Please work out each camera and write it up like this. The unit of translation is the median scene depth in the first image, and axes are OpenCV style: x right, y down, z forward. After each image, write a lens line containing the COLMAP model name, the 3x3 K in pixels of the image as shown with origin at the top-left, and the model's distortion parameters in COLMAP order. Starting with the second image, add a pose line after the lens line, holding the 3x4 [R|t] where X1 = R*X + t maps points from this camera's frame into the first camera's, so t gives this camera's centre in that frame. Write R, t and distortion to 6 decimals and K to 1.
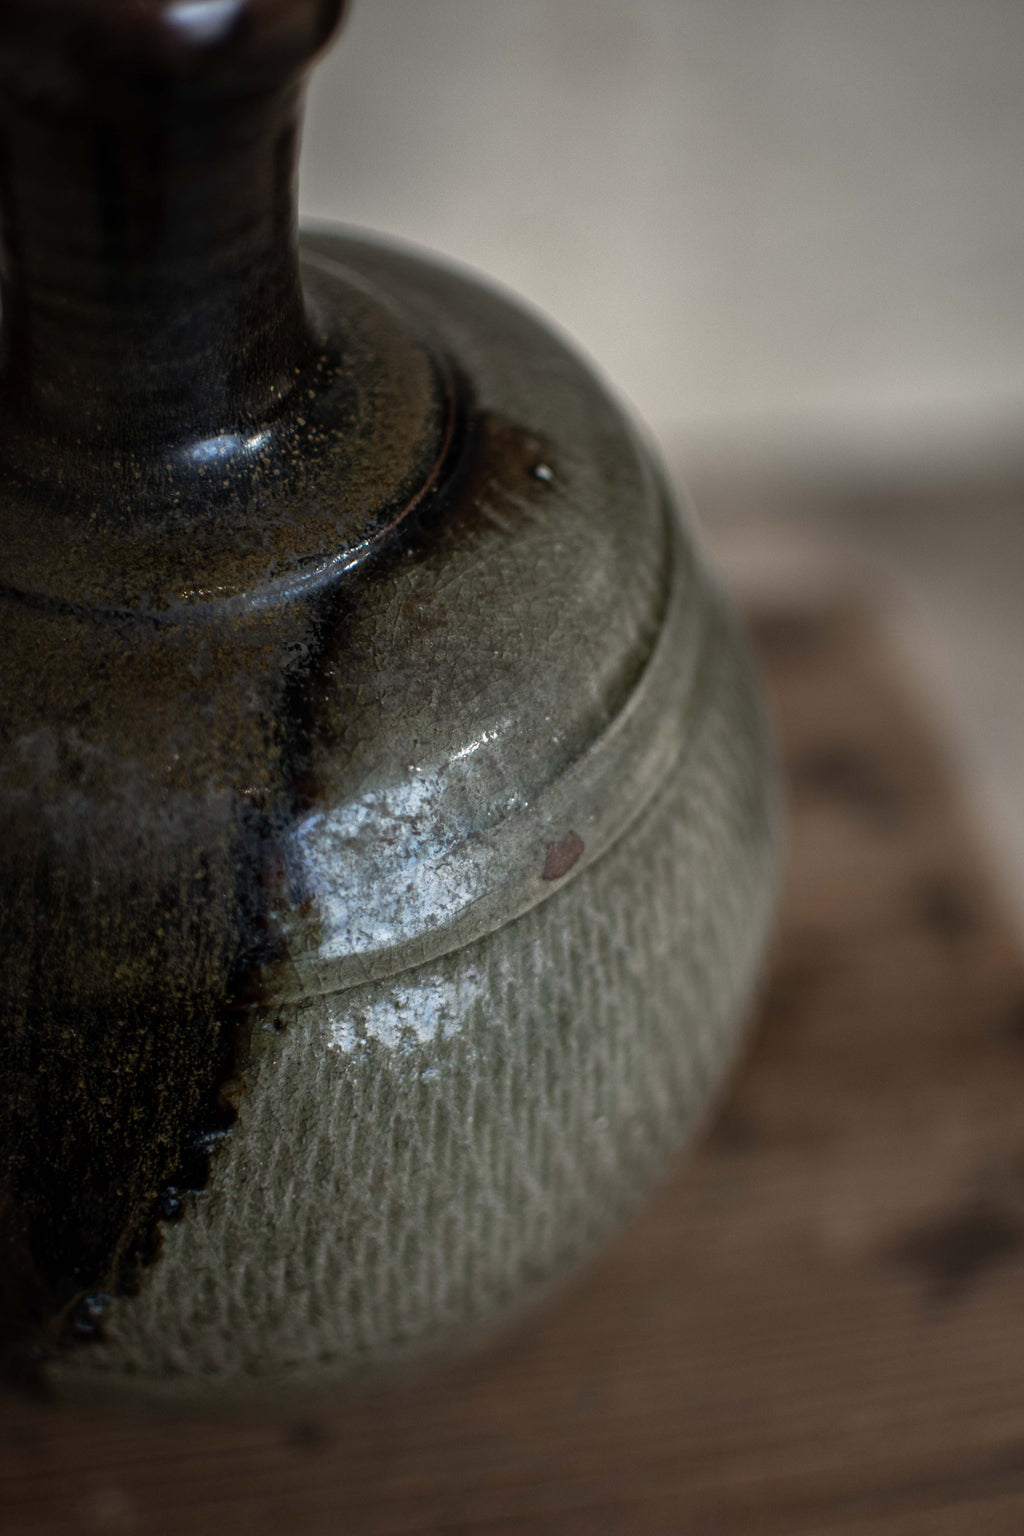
lens RADIAL K [[2458.2, 0, 512.0], [0, 2458.2, 768.0], [0, 0, 1]] dist [-0.295509, 0.607685]
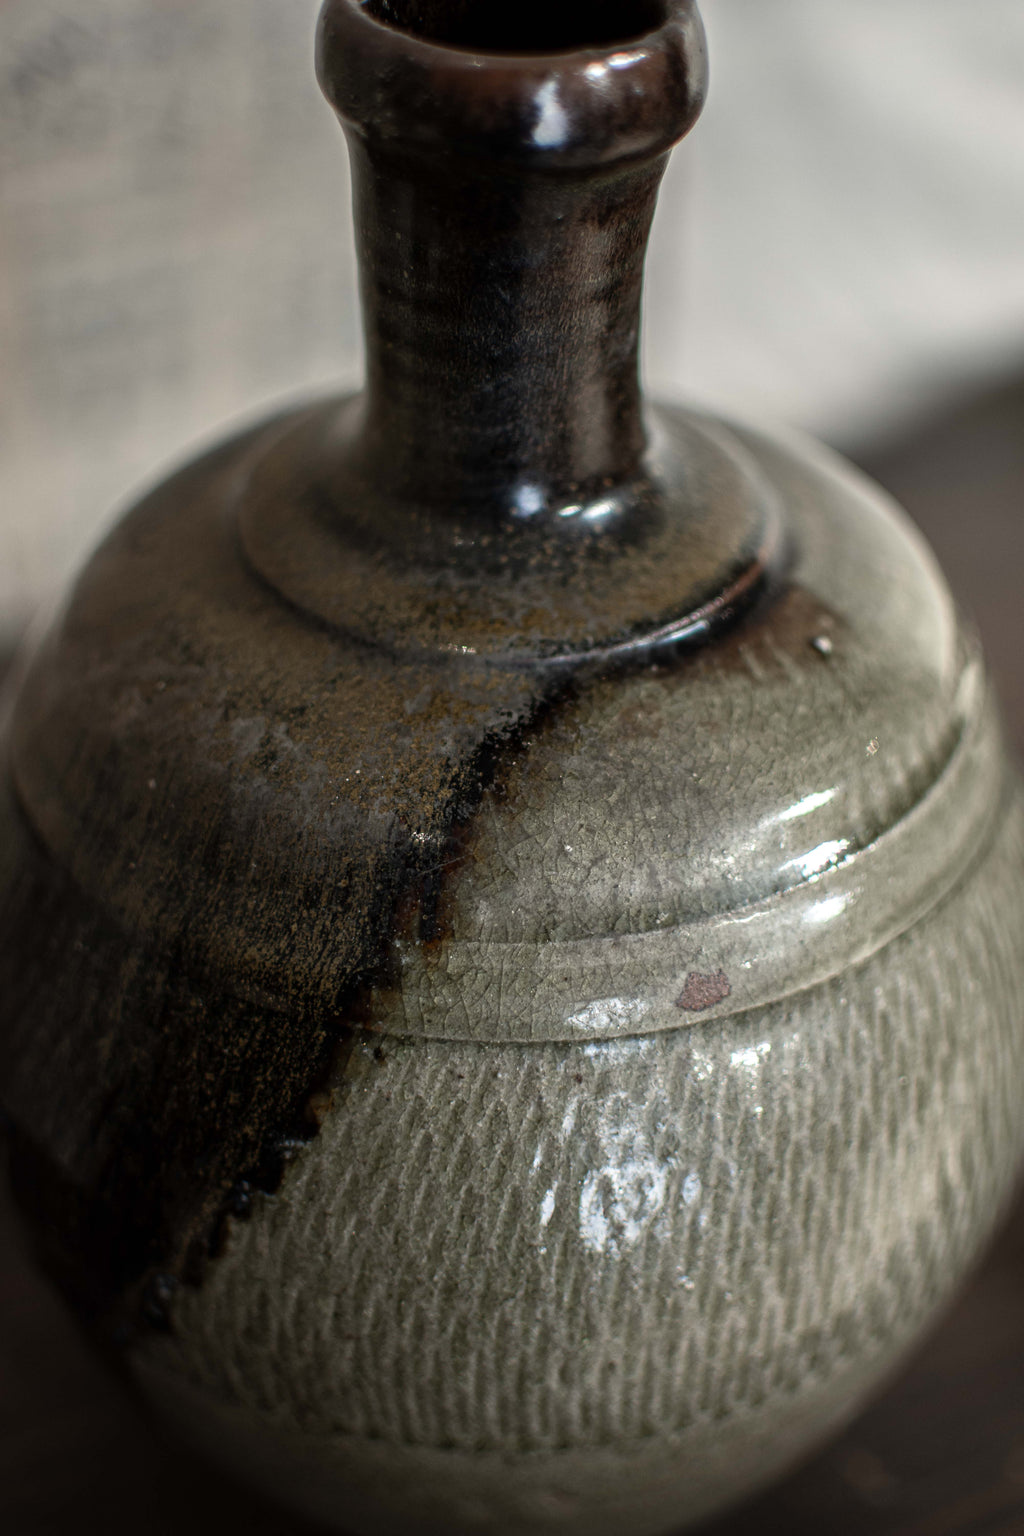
lens RADIAL K [[2458.2, 0, 512.0], [0, 2458.2, 768.0], [0, 0, 1]] dist [-0.295509, 0.607685]
pose [[0.900562, 0.247679, -0.357271, 0.291051], [-0.312228, 0.940348, -0.135127, 0.112522], [0.302491, 0.233240, 0.924174, 0.036219]]
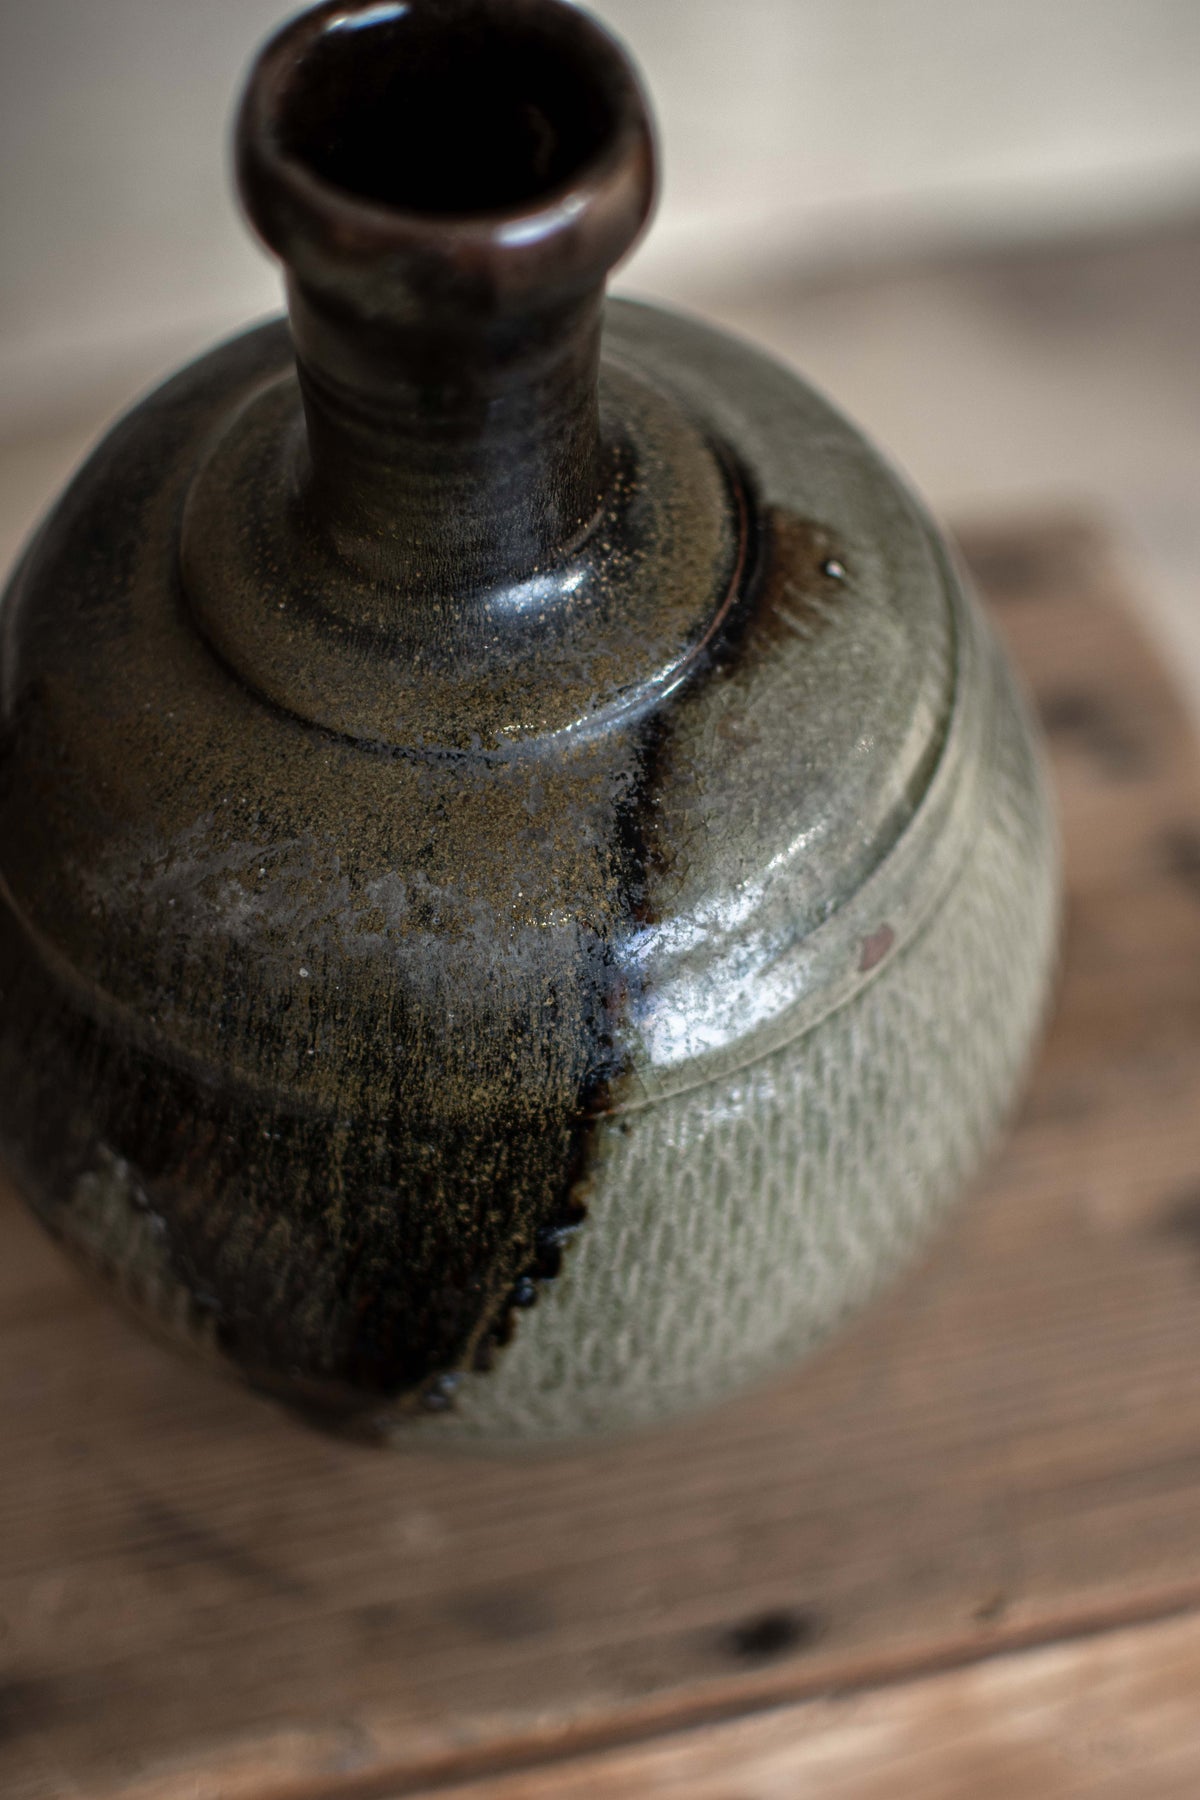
lens RADIAL K [[2880.7, 0, 600.0], [0, 2880.7, 900.0], [0, 0, 1]] dist [-0.295509, 0.607685]
pose [[0.998481, -0.054895, -0.004724, -0.093756], [0.055001, 0.987967, 0.144553, -0.174111], [-0.003268, -0.144593, 0.989486, -0.226280]]
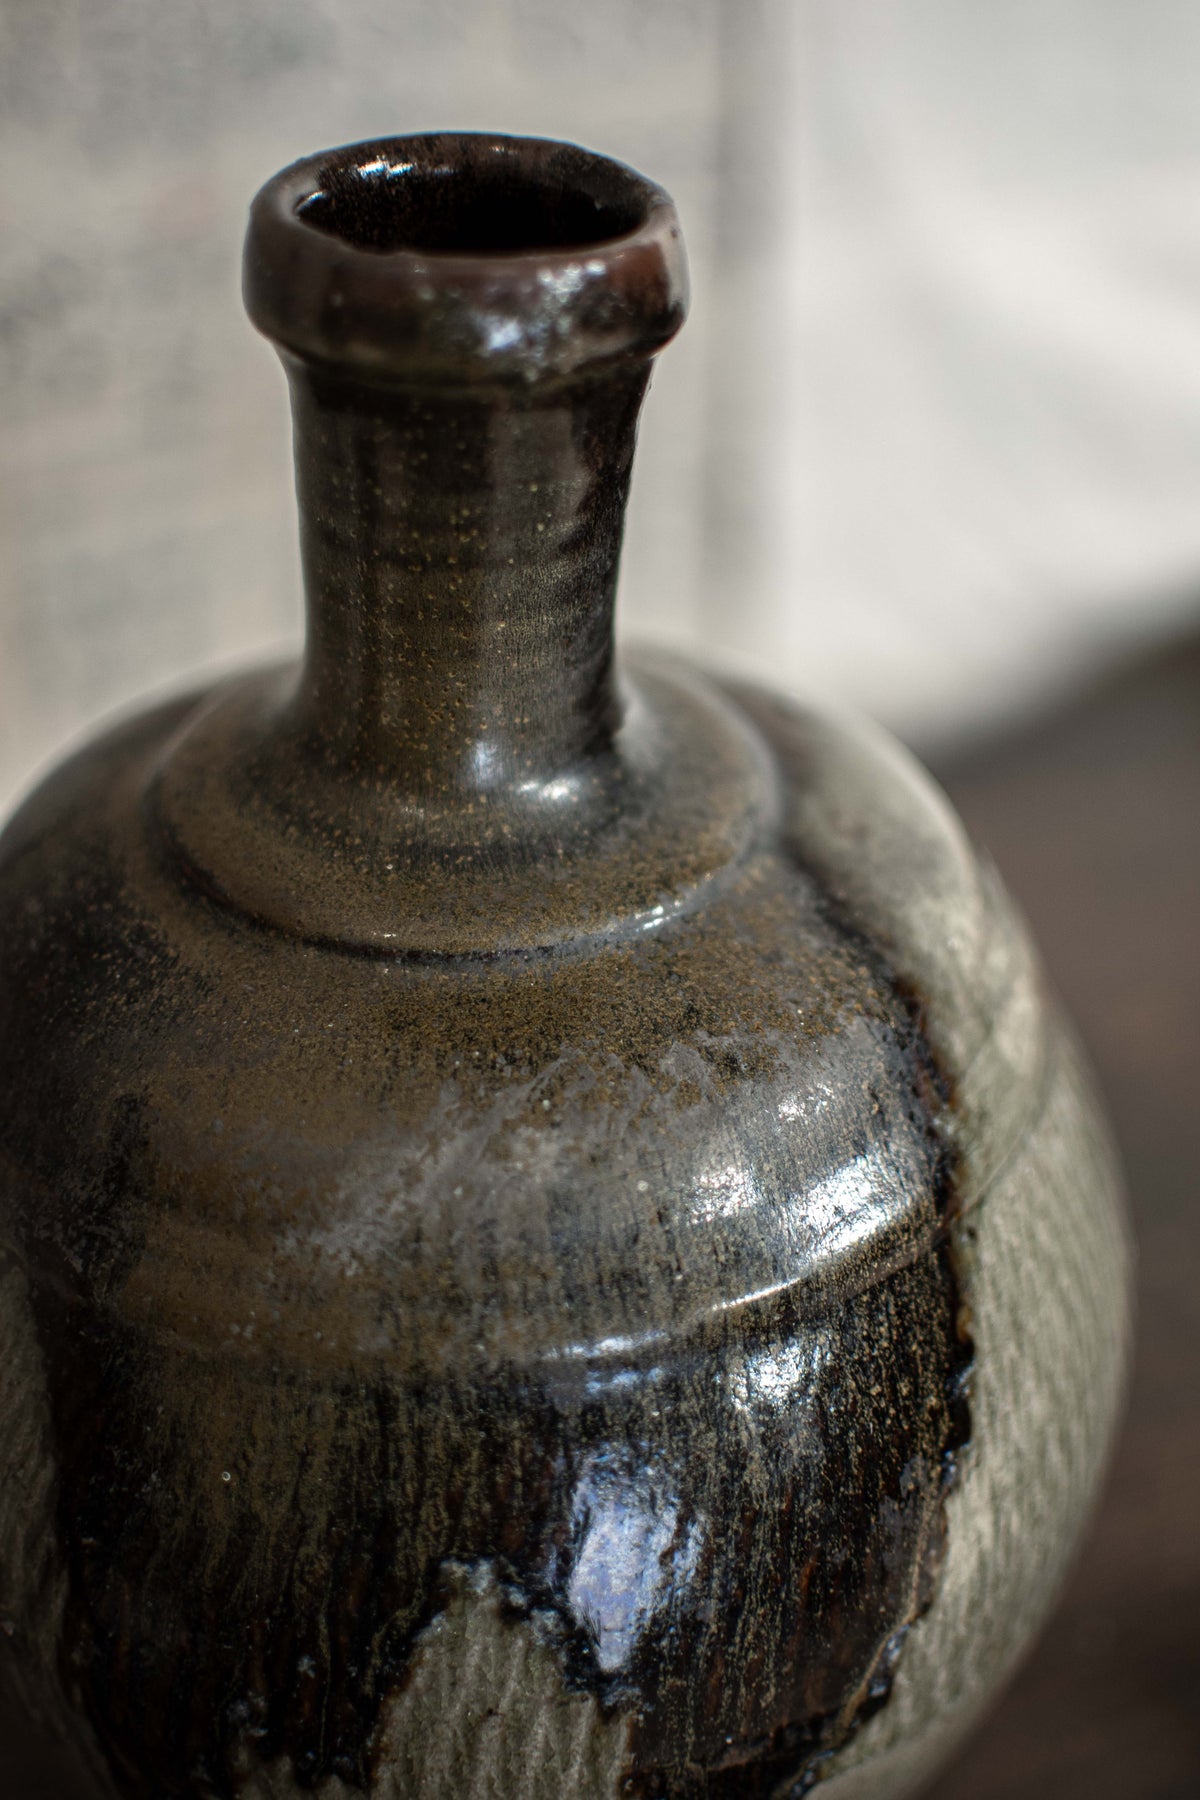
lens RADIAL K [[2880.7, 0, 600.0], [0, 2880.7, 900.0], [0, 0, 1]] dist [-0.295509, 0.607685]
pose [[0.771019, -0.373585, 0.515717, -0.739721], [0.484814, 0.869443, -0.094995, 0.025859], [-0.412898, 0.323270, 0.851476, 0.049615]]
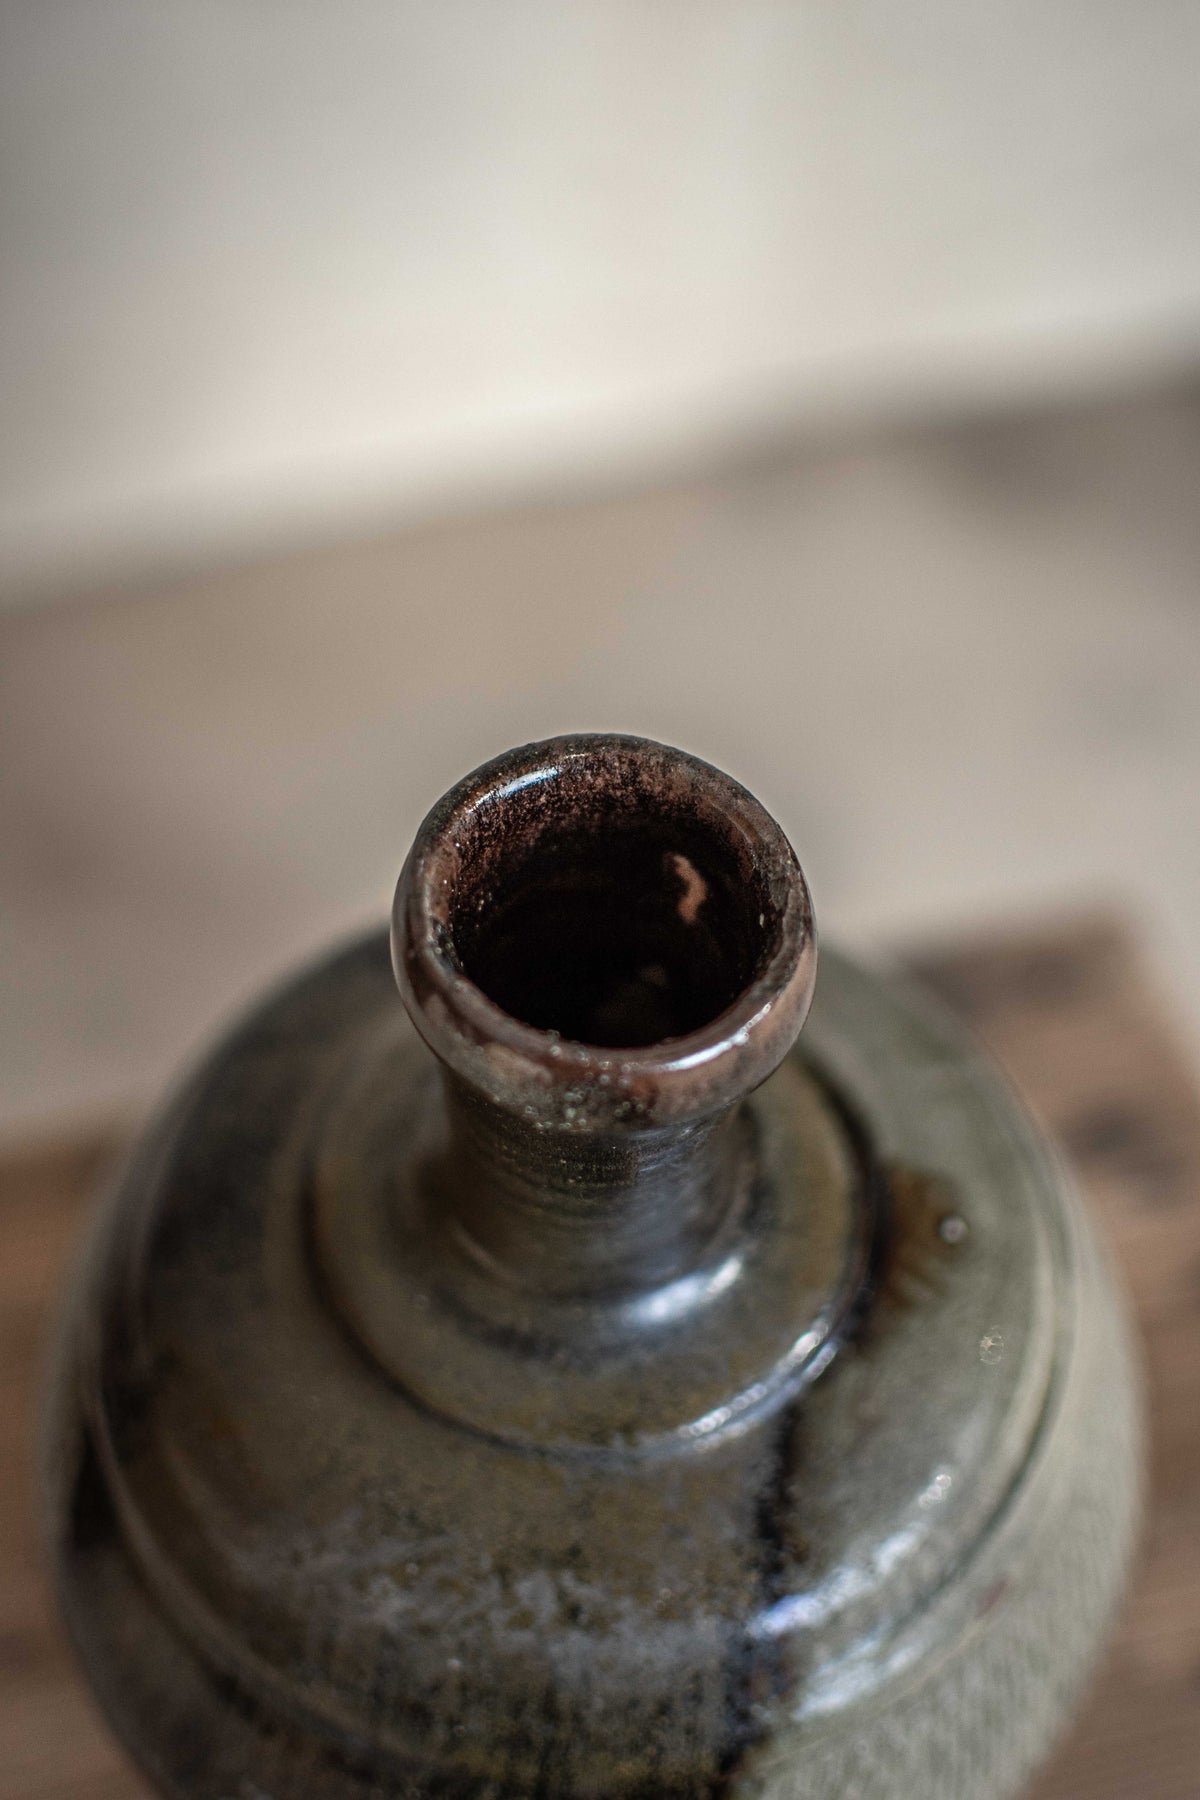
lens RADIAL K [[2880.7, 0, 600.0], [0, 2880.7, 900.0], [0, 0, 1]] dist [-0.295509, 0.607685]
pose [[0.997508, -0.066053, 0.024793, -0.171380], [0.061719, 0.987217, 0.146950, -0.482938], [-0.034183, -0.145053, 0.988833, -0.206879]]
